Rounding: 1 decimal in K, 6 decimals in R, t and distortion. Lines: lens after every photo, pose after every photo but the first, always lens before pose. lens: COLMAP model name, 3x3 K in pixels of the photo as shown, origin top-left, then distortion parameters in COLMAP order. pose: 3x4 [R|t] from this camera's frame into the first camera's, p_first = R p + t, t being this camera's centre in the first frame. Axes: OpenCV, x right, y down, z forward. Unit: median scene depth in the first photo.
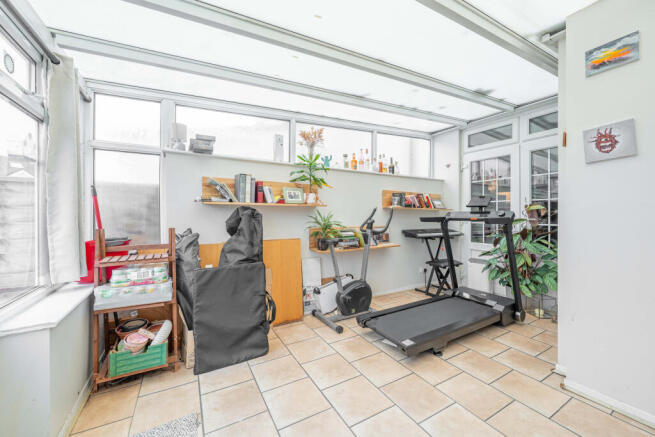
lens RADIAL K [[261.7, 0, 327.5], [0, 261.7, 218.5], [0, 0, 1]] dist [0.000213, 0.000046]
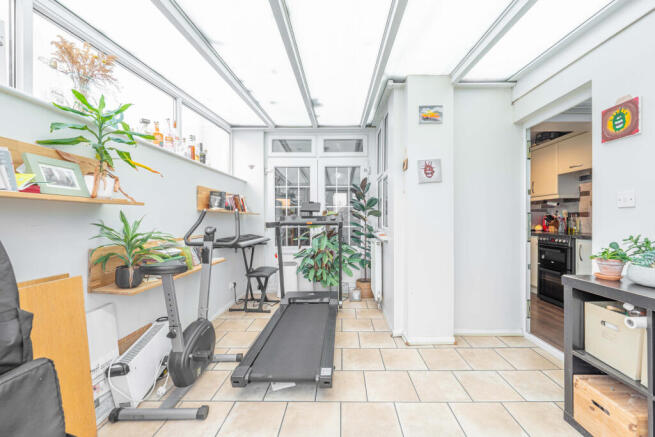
lens RADIAL K [[262.9, 0, 340.9], [0, 262.9, 222.4], [0, 0, 1]] dist [-0.000050, -0.000025]
pose [[0.490688, -0.016328, 0.871182, -0.261665], [0.019005, 0.999787, 0.008034, -0.007117], [-0.871128, 0.012615, 0.490894, 0.353232]]
